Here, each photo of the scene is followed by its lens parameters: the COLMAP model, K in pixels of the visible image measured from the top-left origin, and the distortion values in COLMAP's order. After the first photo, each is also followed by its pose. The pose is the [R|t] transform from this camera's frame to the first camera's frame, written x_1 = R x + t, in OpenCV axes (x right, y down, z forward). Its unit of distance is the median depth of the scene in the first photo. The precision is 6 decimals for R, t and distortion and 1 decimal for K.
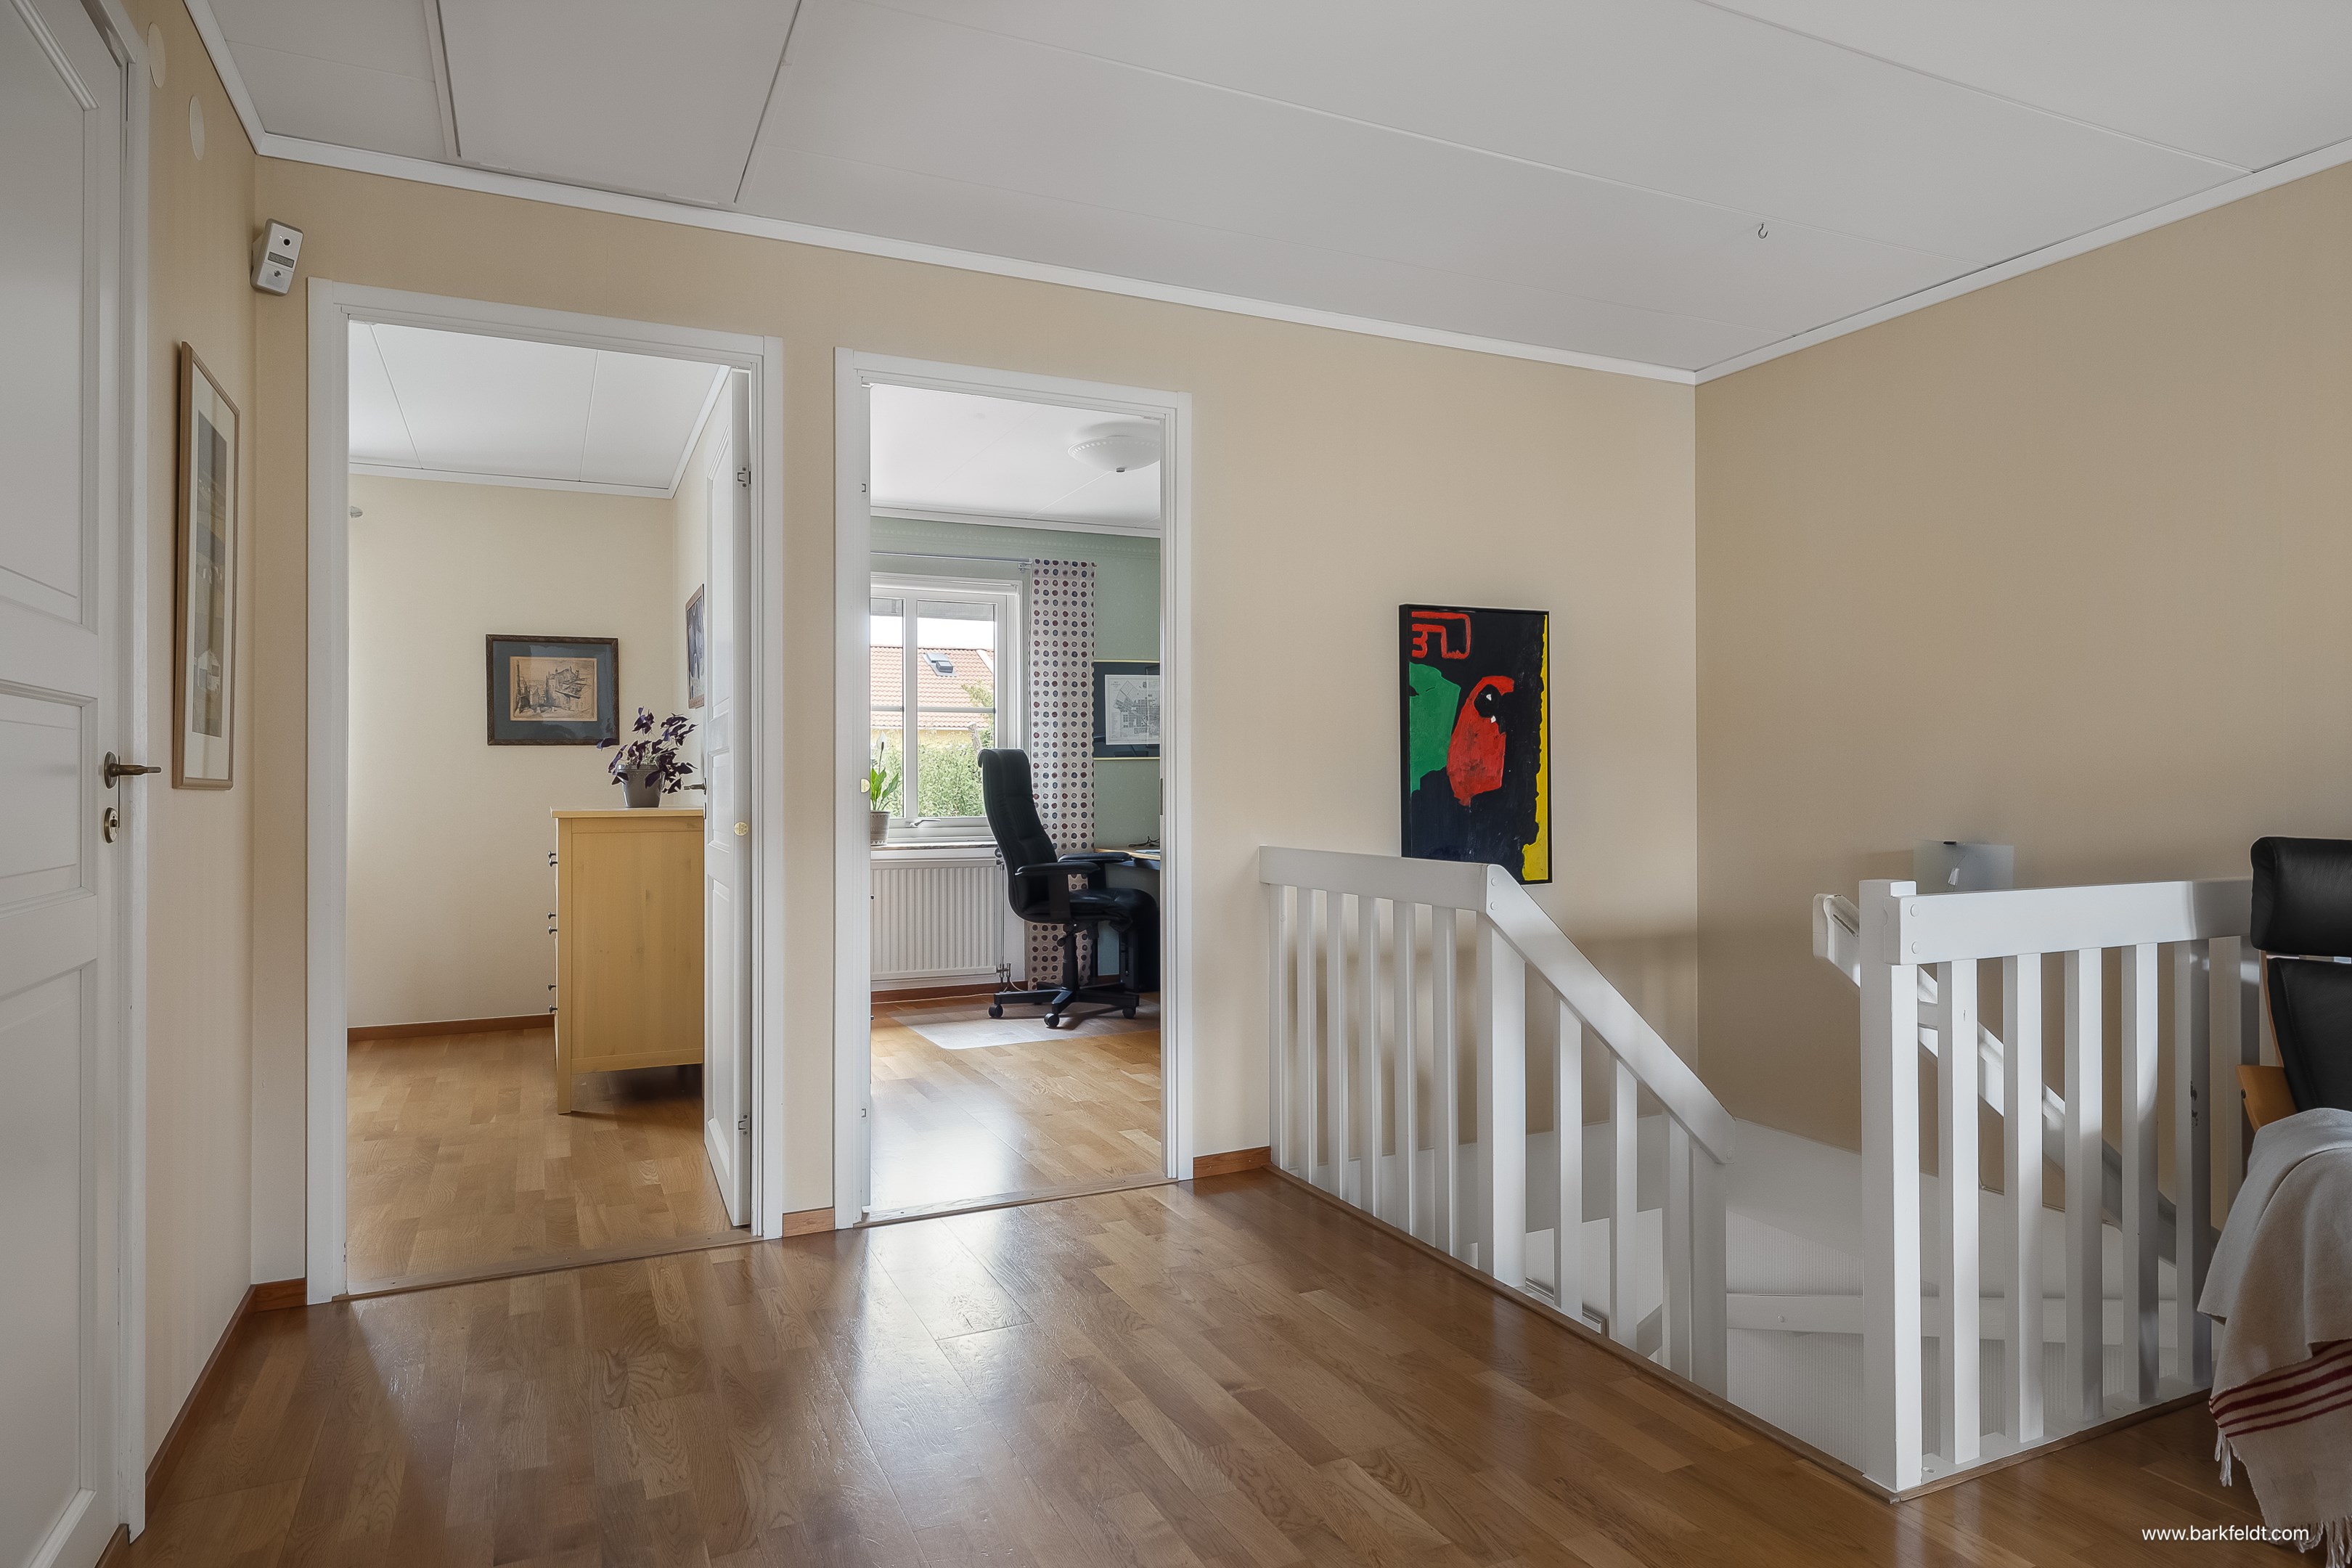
lens RADIAL K [[1351.6, 0, 1154.8], [0, 1351.6, 789.1], [0, 0, 1]] dist [-0.005317, -0.000071]
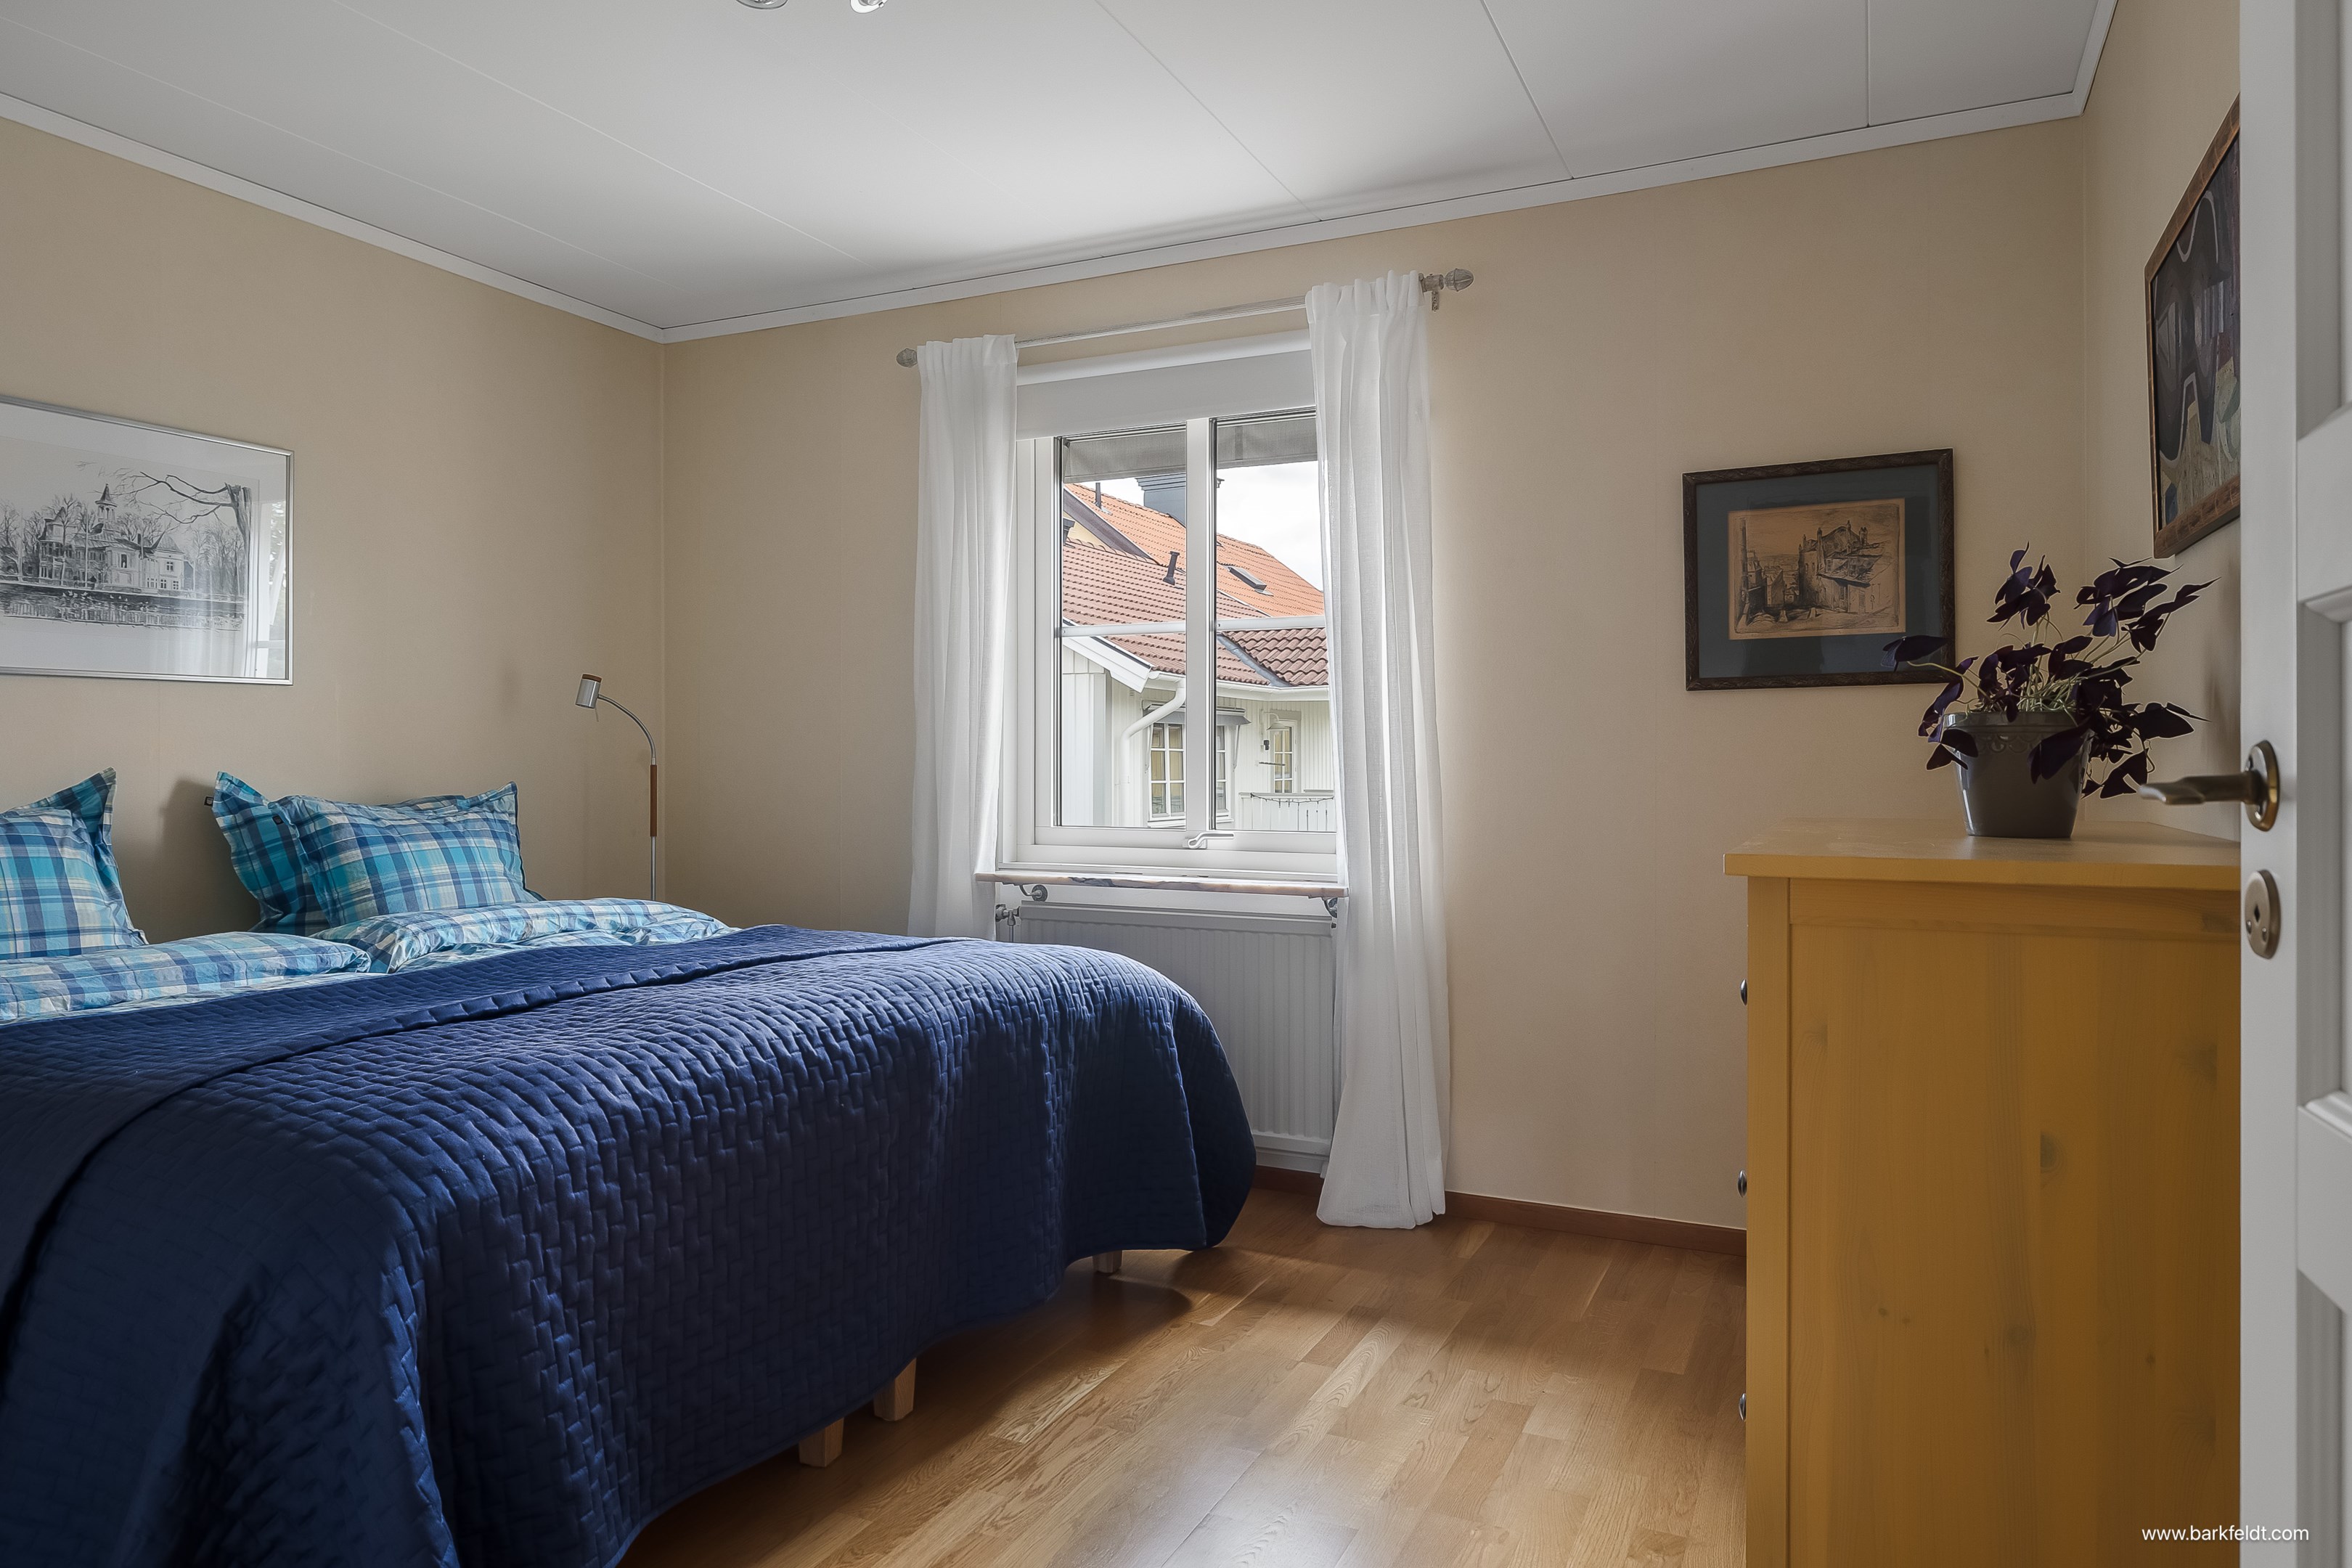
lens RADIAL K [[1429.3, 0, 1240.8], [0, 1429.3, 769.5], [0, 0, 1]] dist [0.009780, 0.001171]
pose [[0.663886, 0.004055, -0.747822, -0.235110], [-0.005123, 0.999986, 0.000874, -0.002722], [0.747816, 0.003251, 0.663898, 0.601049]]
